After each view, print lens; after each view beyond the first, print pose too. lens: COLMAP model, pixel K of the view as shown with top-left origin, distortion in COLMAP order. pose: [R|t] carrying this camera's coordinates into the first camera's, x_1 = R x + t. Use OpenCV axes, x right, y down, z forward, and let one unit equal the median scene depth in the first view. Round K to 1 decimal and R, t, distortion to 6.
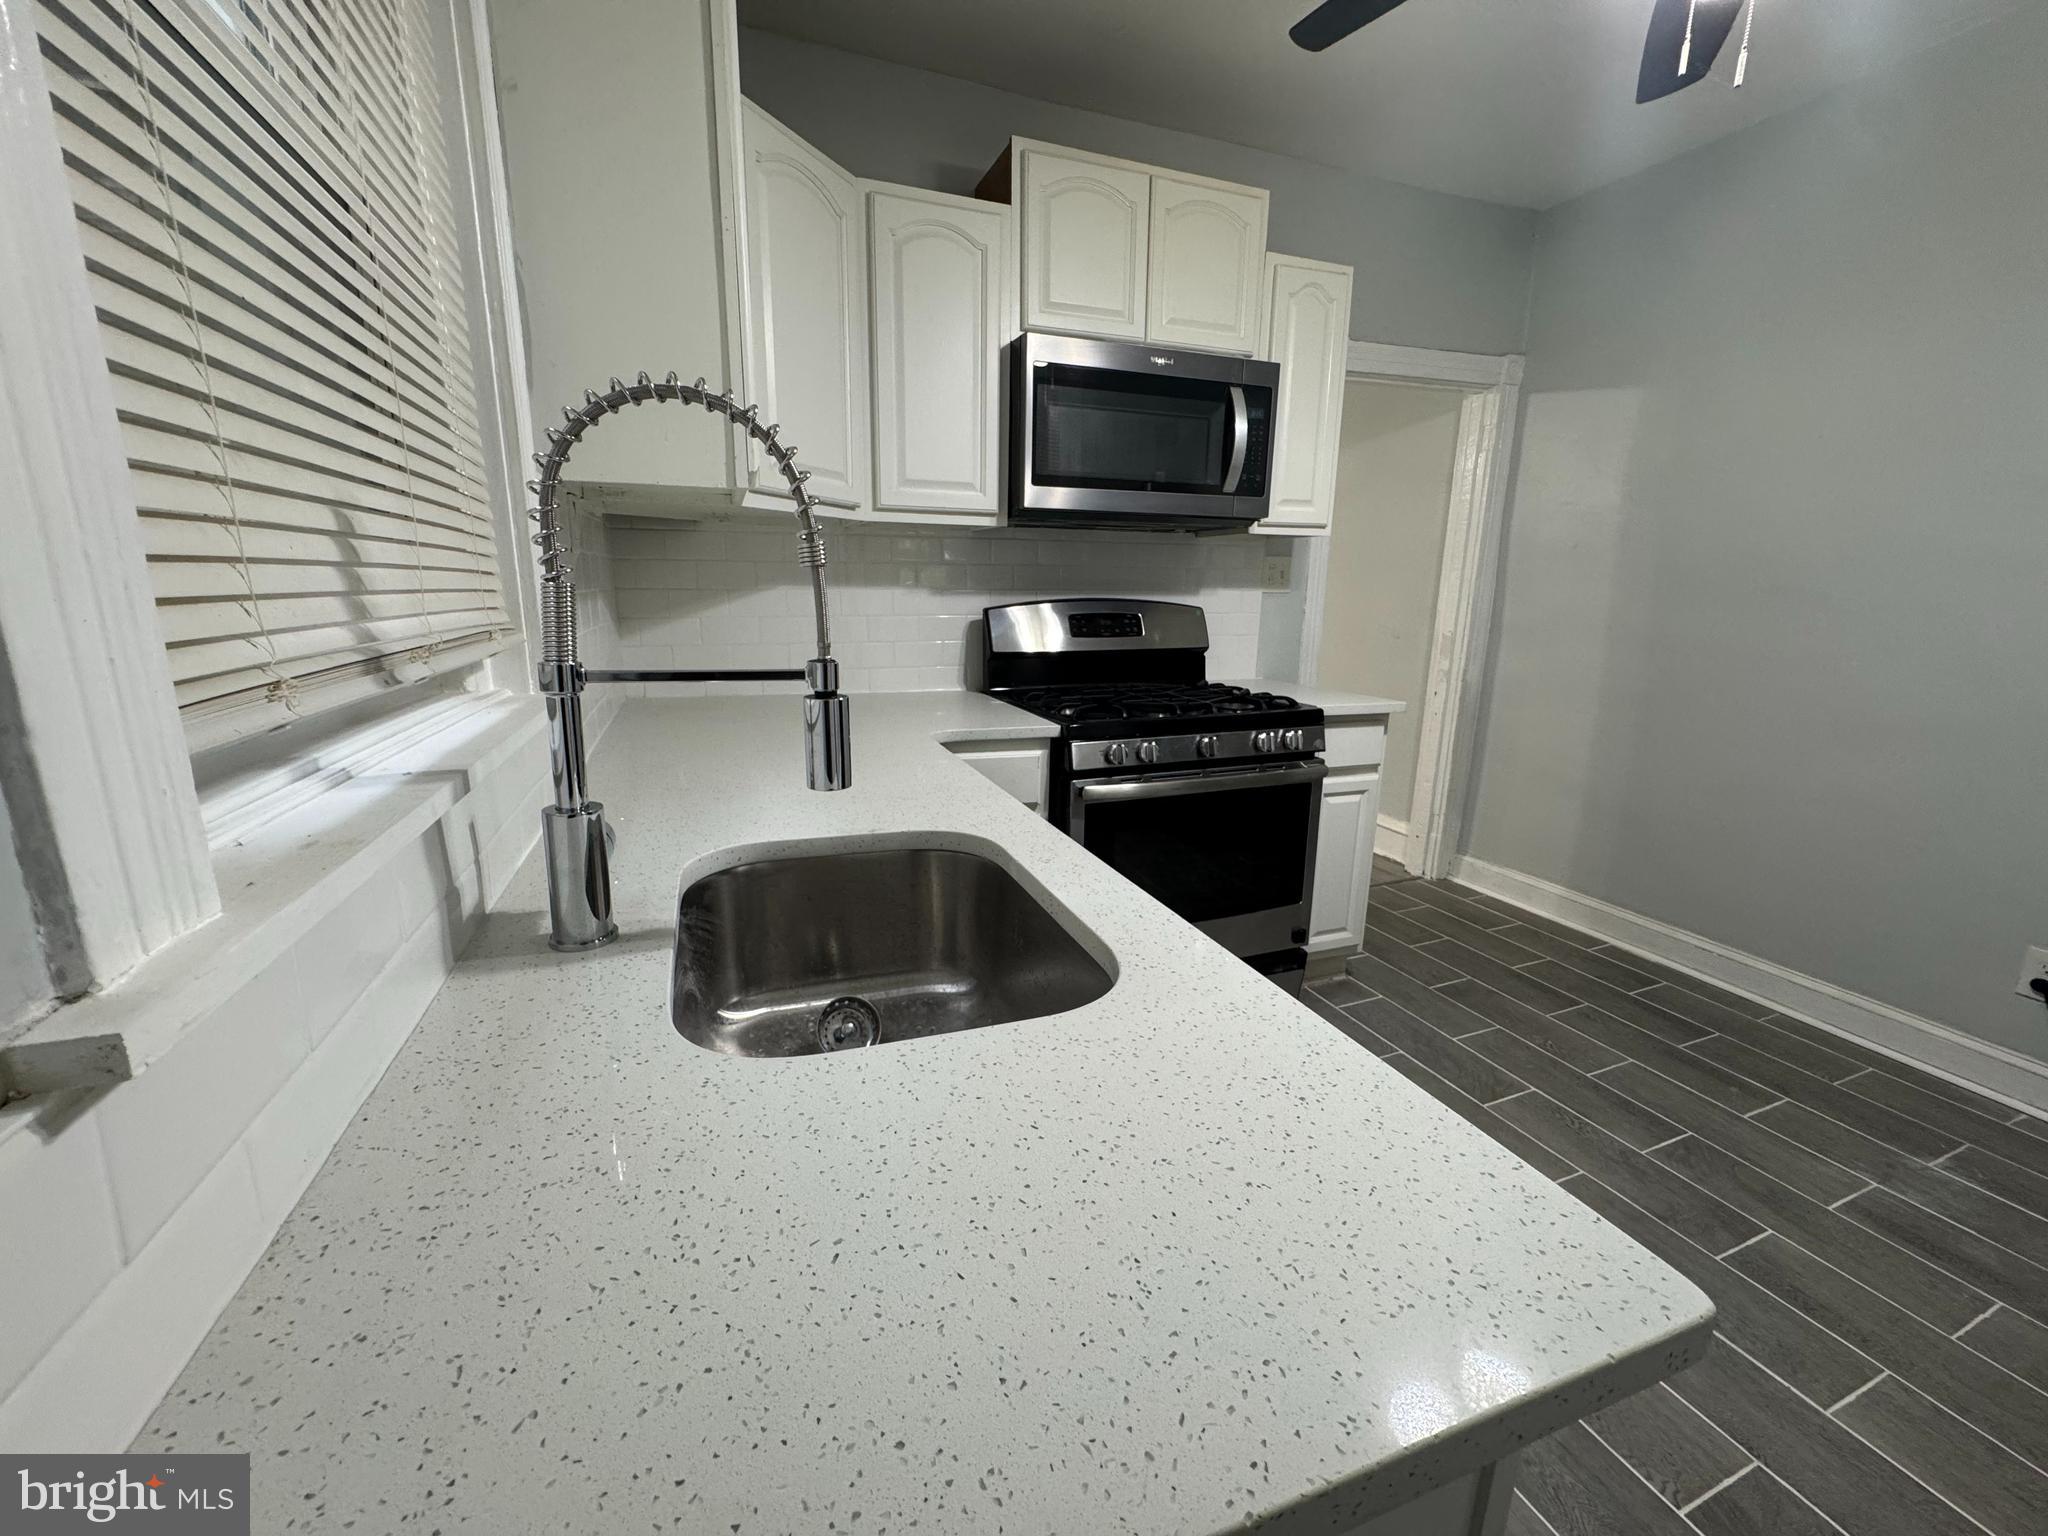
lens RADIAL K [[822.5, 0, 1015.4], [0, 822.5, 759.7], [0, 0, 1]] dist [-0.001680, 0.000020]
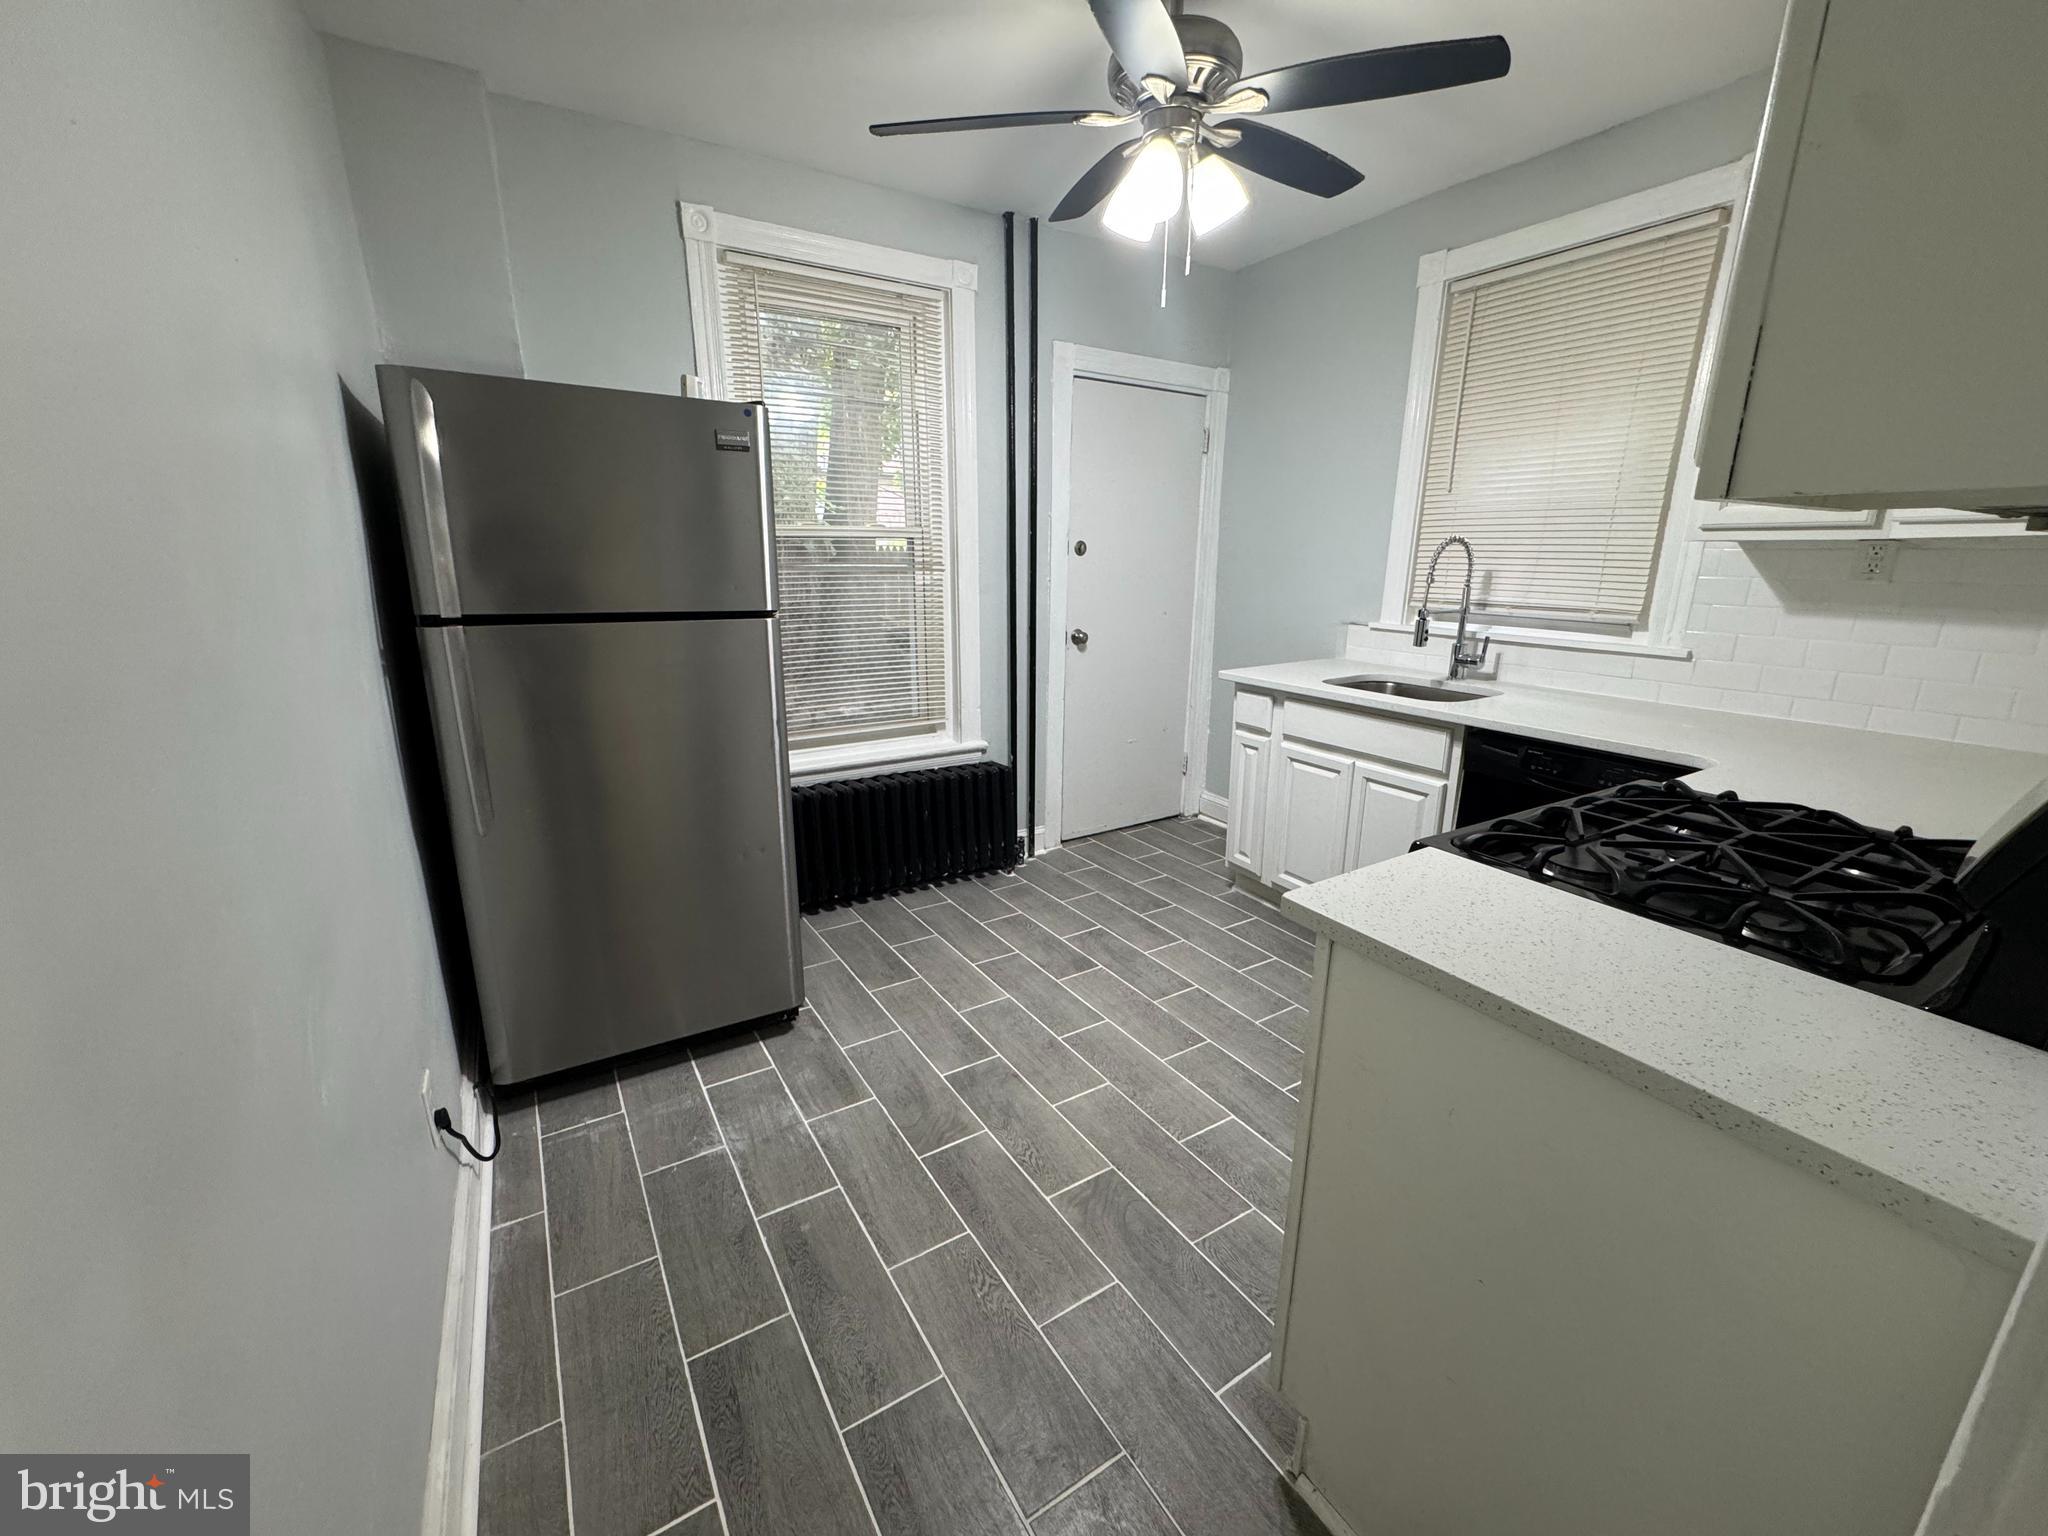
lens RADIAL K [[822.5, 0, 1031.6], [0, 822.5, 766.9], [0, 0, 1]] dist [-0.001680, 0.000020]
pose [[-0.981875, 0.034301, -0.186399, 0.966493], [-0.054657, 0.890459, 0.451769, -0.473301], [0.181476, 0.453769, -0.872445, 1.888653]]
